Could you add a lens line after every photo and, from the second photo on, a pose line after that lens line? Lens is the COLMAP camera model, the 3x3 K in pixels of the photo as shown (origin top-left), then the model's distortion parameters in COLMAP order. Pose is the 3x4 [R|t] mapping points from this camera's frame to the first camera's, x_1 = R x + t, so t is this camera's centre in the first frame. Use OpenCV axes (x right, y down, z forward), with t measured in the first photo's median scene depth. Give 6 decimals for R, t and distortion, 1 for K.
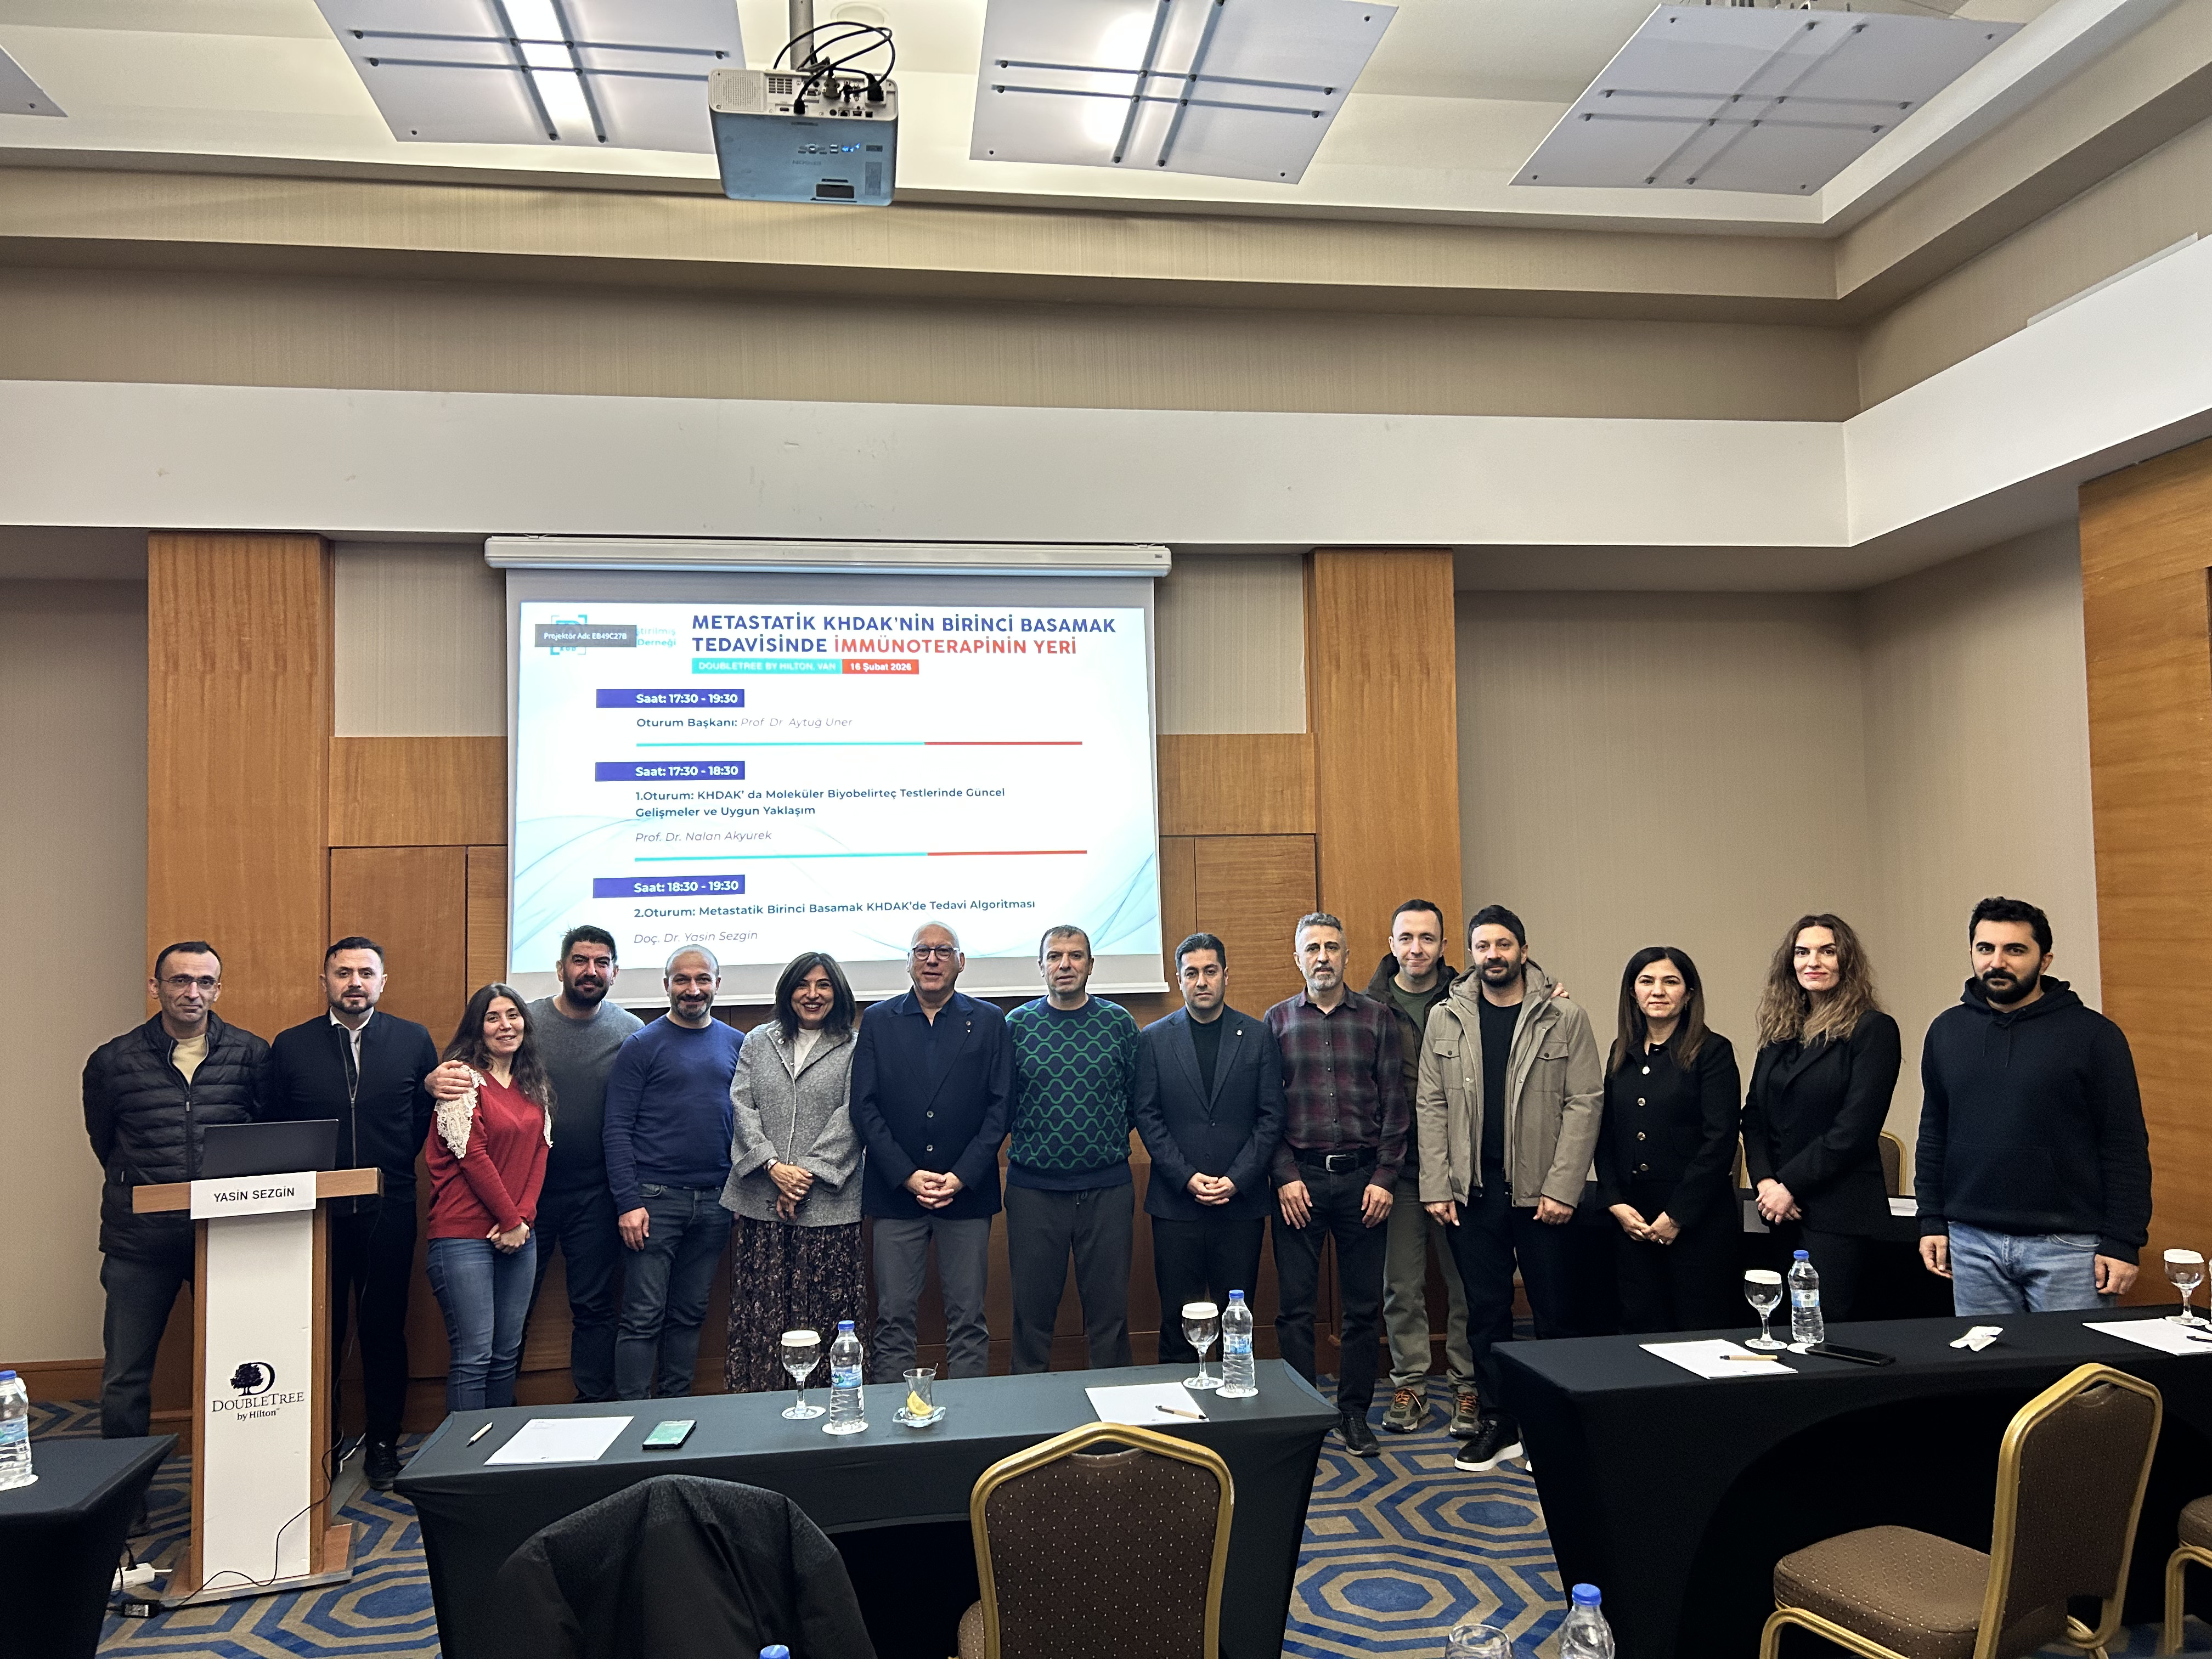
lens RADIAL K [[1682.8, 0, 1114.8], [0, 1682.8, 835.9], [0, 0, 1]] dist [0.020265, -0.012286]
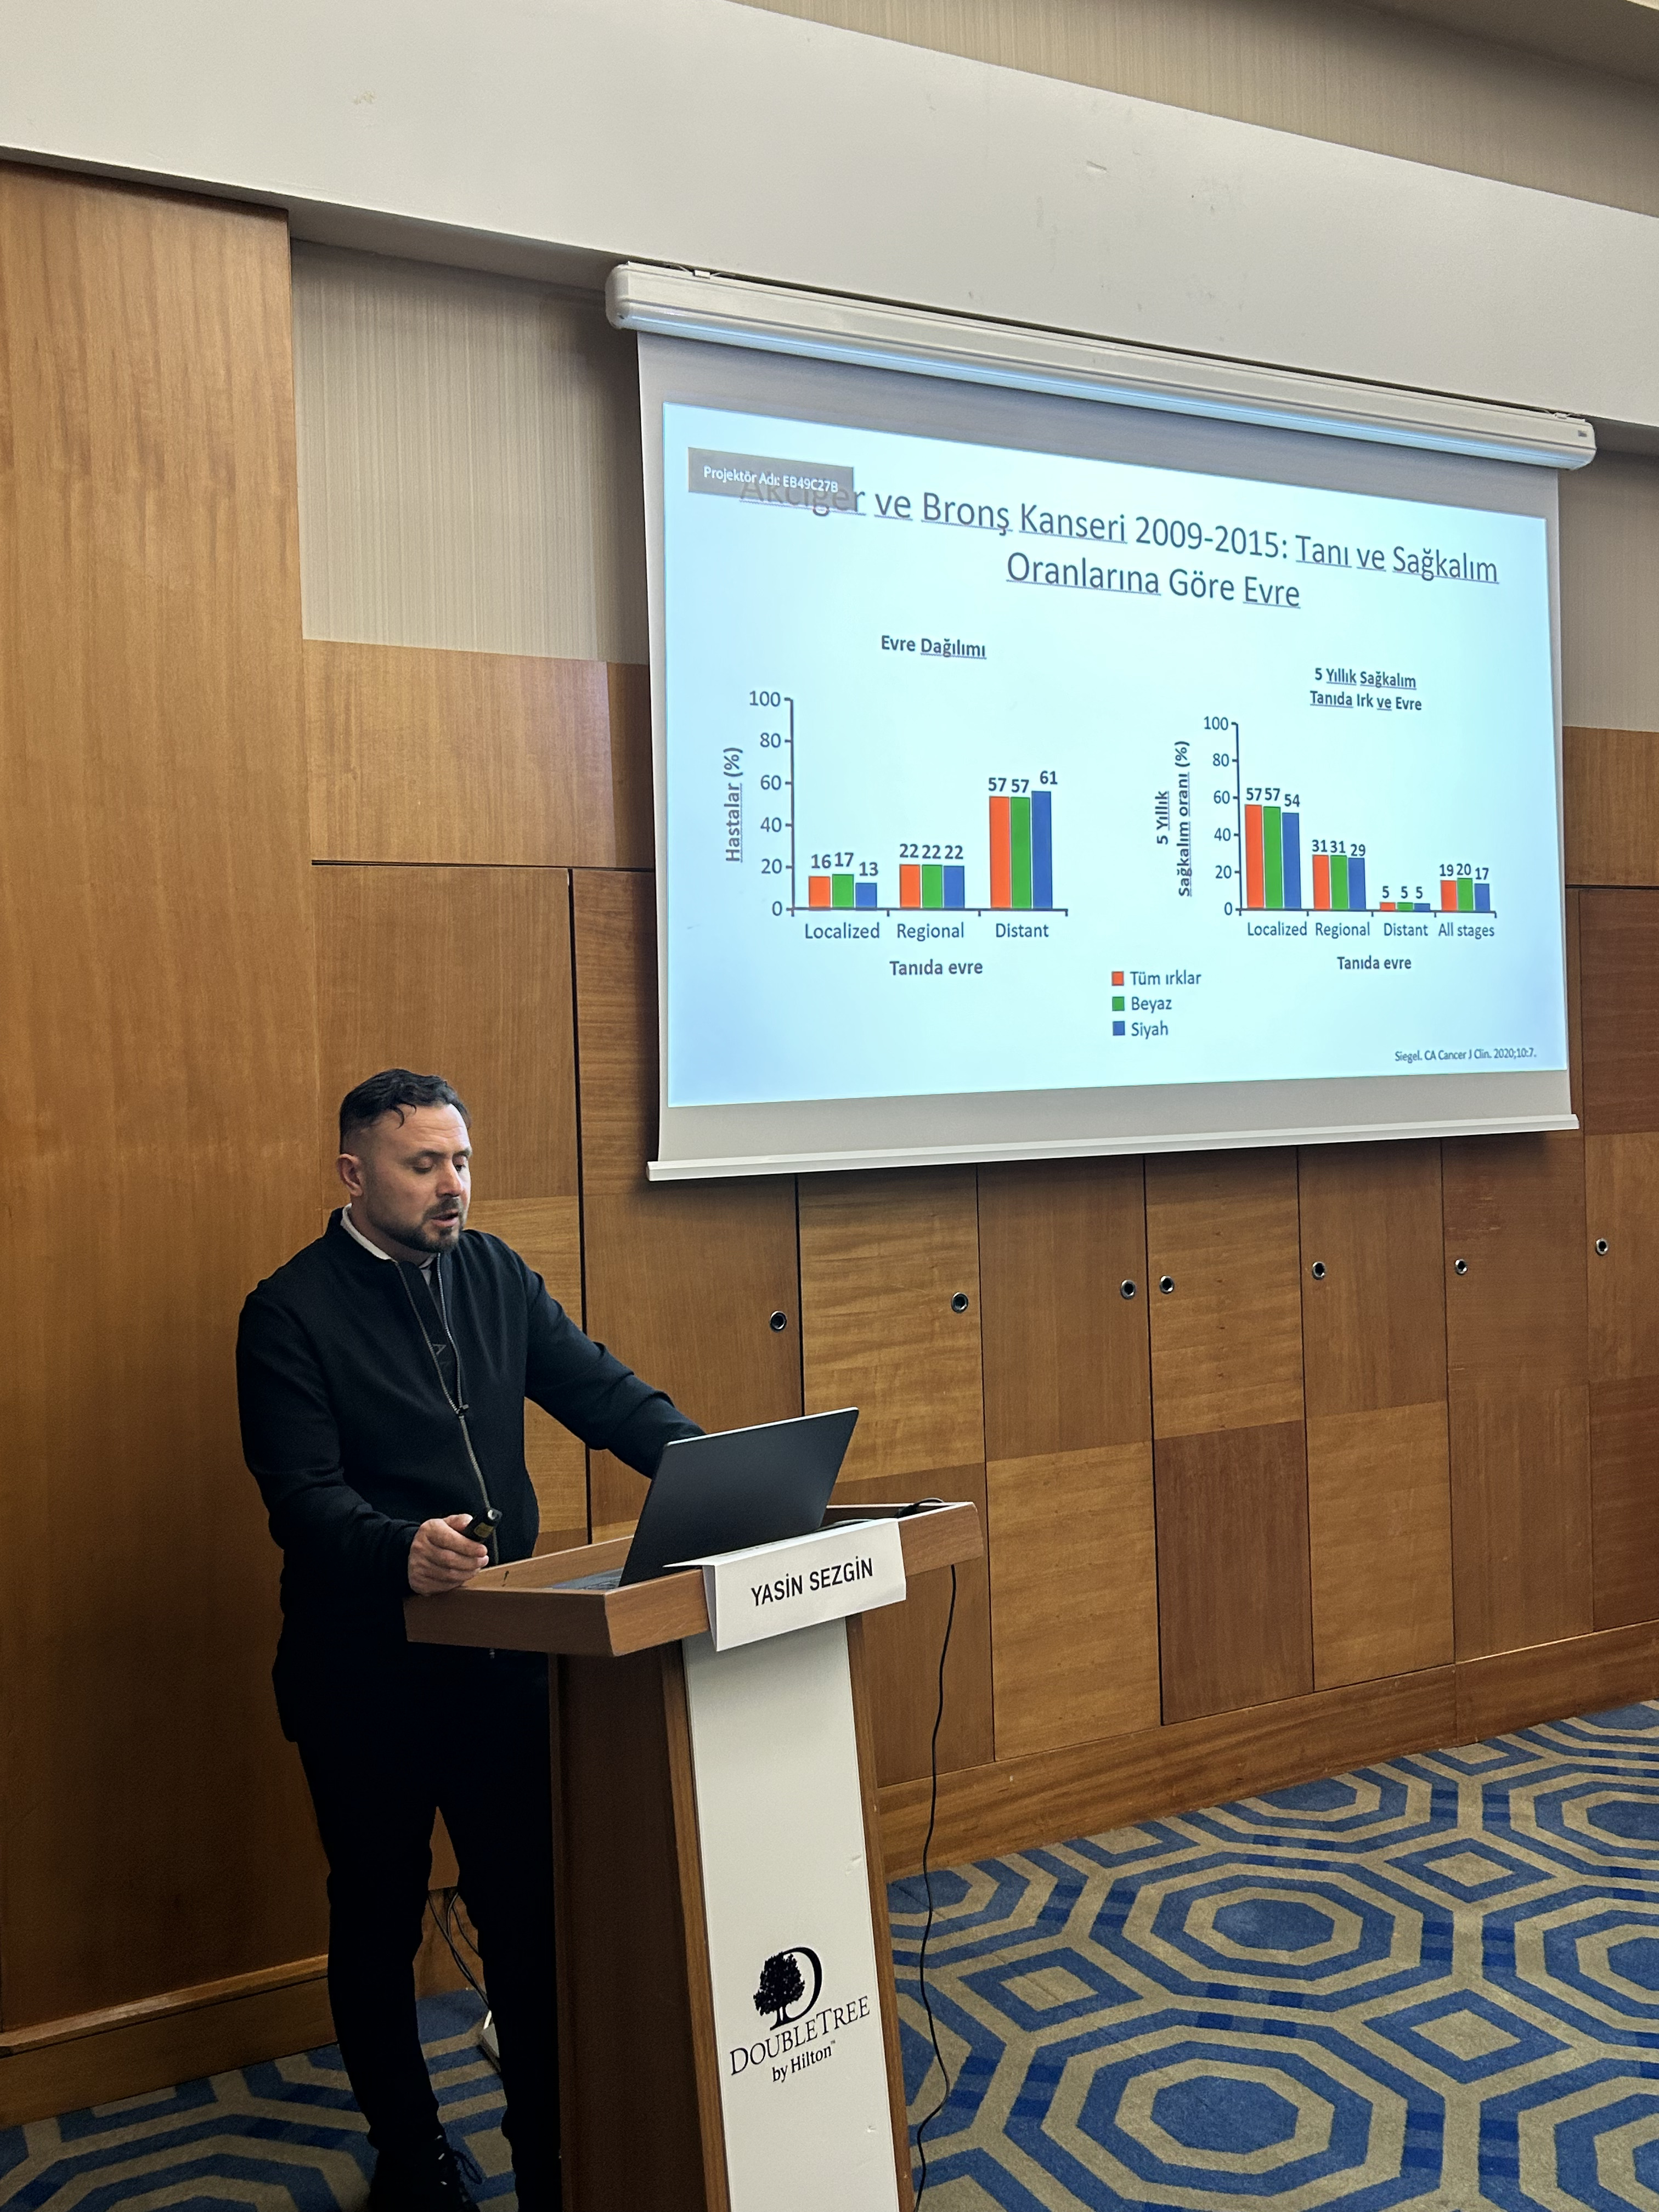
lens RADIAL K [[2009.6, 0, 823.6], [0, 2009.6, 1101.5], [0, 0, 1]] dist [0.019825, 0.005268]
pose [[0.946086, -0.010805, 0.323735, -0.519782], [-0.012507, 0.997480, 0.069844, 0.034742], [-0.323674, -0.070127, 0.943566, 0.386450]]
